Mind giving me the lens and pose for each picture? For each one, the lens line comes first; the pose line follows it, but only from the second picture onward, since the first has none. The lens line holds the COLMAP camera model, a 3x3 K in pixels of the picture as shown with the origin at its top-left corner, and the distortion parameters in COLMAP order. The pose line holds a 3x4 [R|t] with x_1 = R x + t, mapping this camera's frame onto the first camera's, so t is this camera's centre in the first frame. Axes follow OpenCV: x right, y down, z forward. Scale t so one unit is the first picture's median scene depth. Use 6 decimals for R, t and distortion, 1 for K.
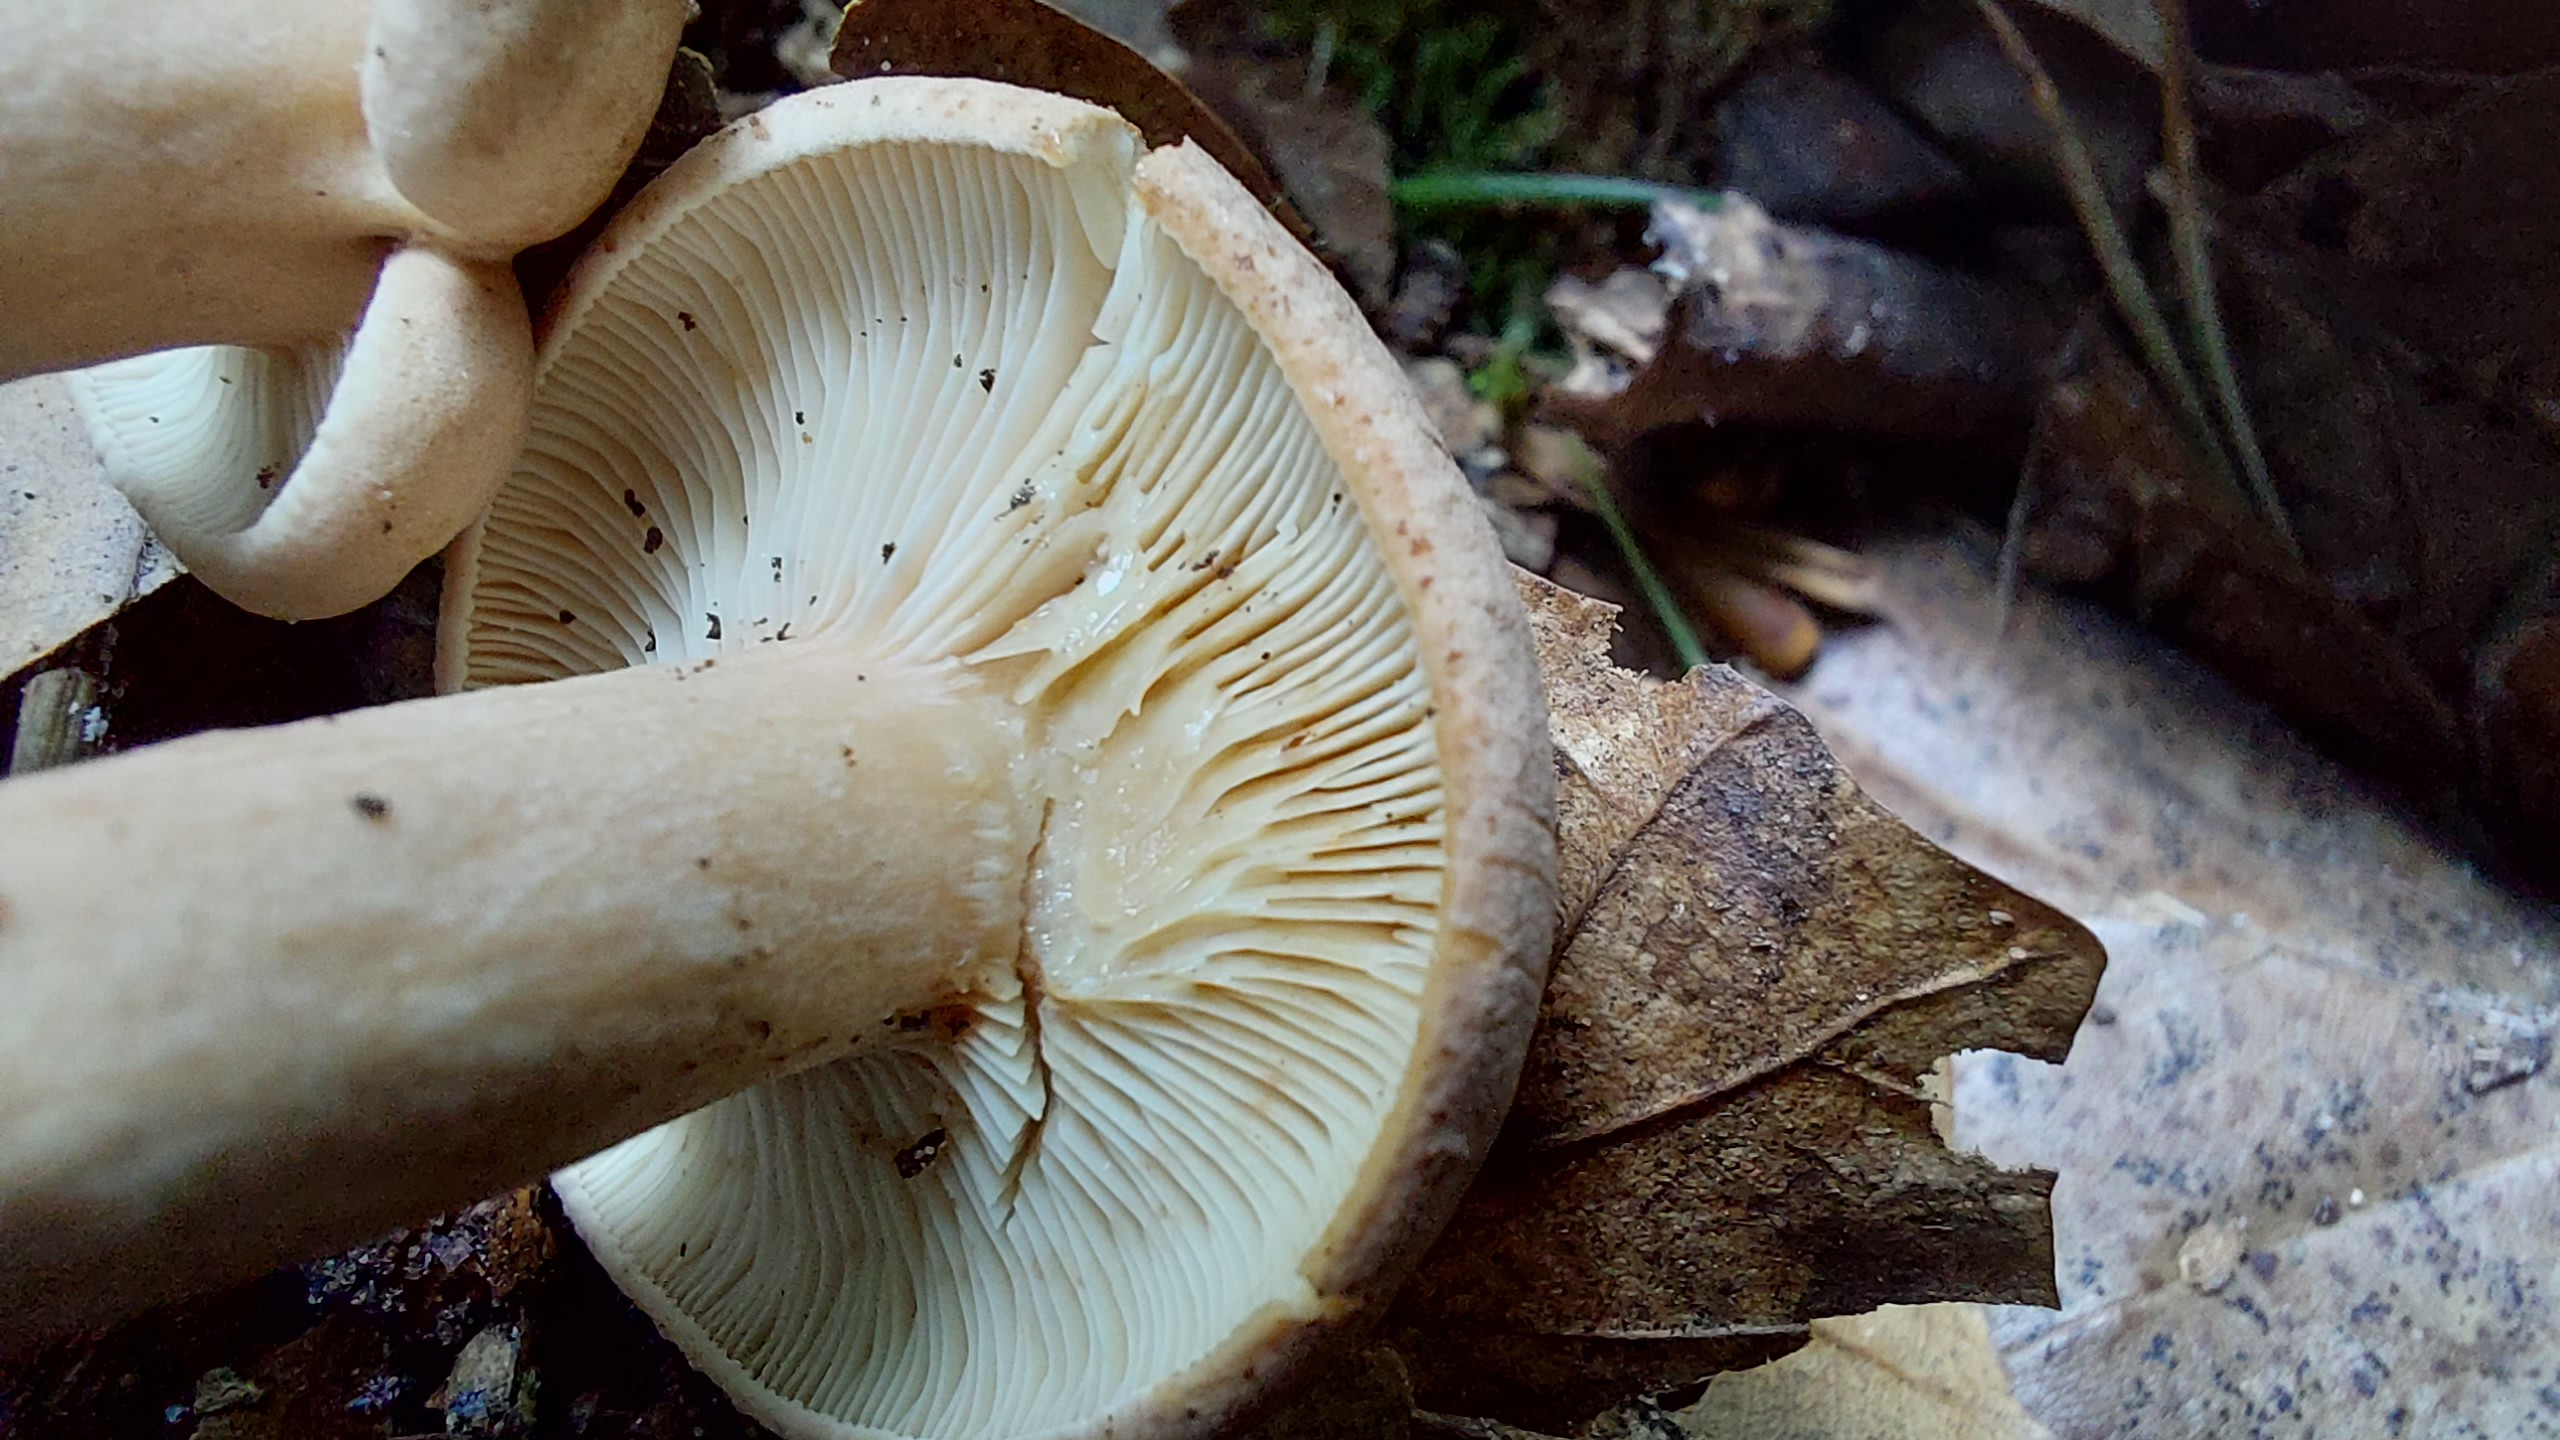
lens RADIAL K [[1723.2, 0, 1280.0], [0, 1723.2, 720.0], [0, 0, 1]] dist [-0.038395, 0.000596]
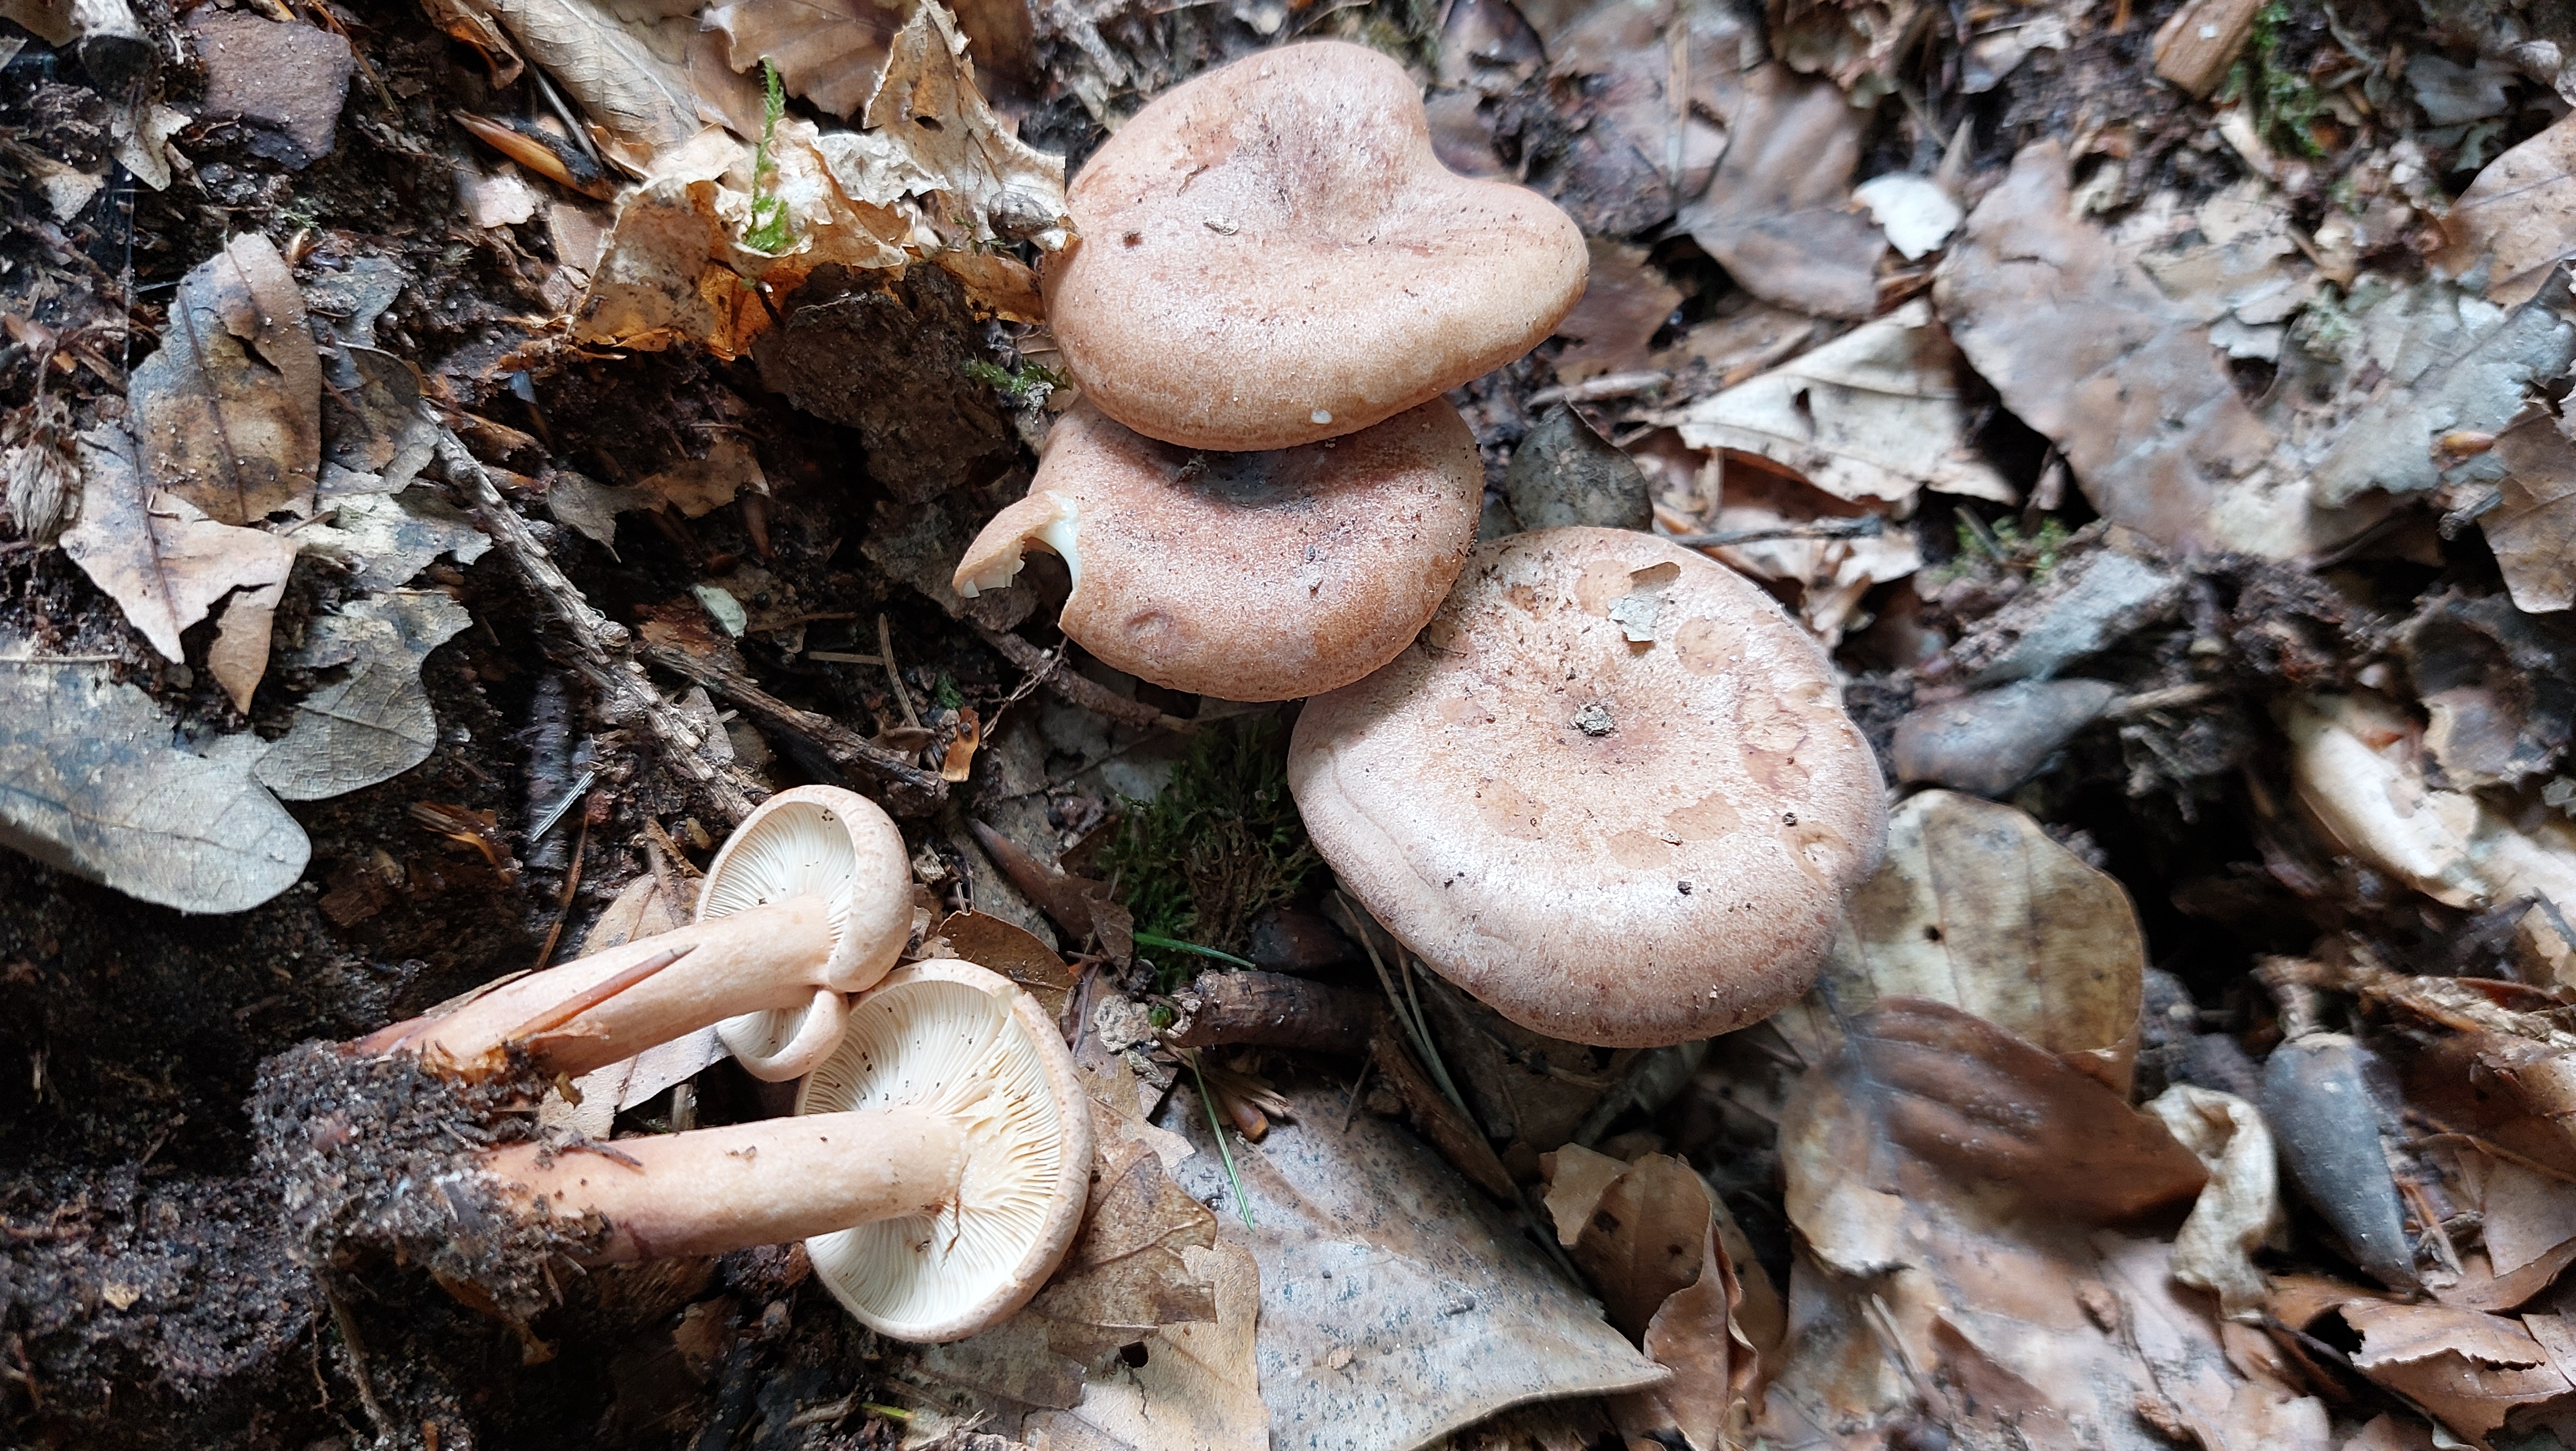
lens RADIAL K [[1985.2, 0, 1341.4], [0, 1985.2, 630.9], [0, 0, 1]] dist [0.028207, -0.226007]
pose [[0.993843, 0.110207, 0.011383, 0.376170], [-0.104393, 0.965887, -0.236992, -0.087808], [-0.037113, 0.234345, 0.971445, -2.657579]]
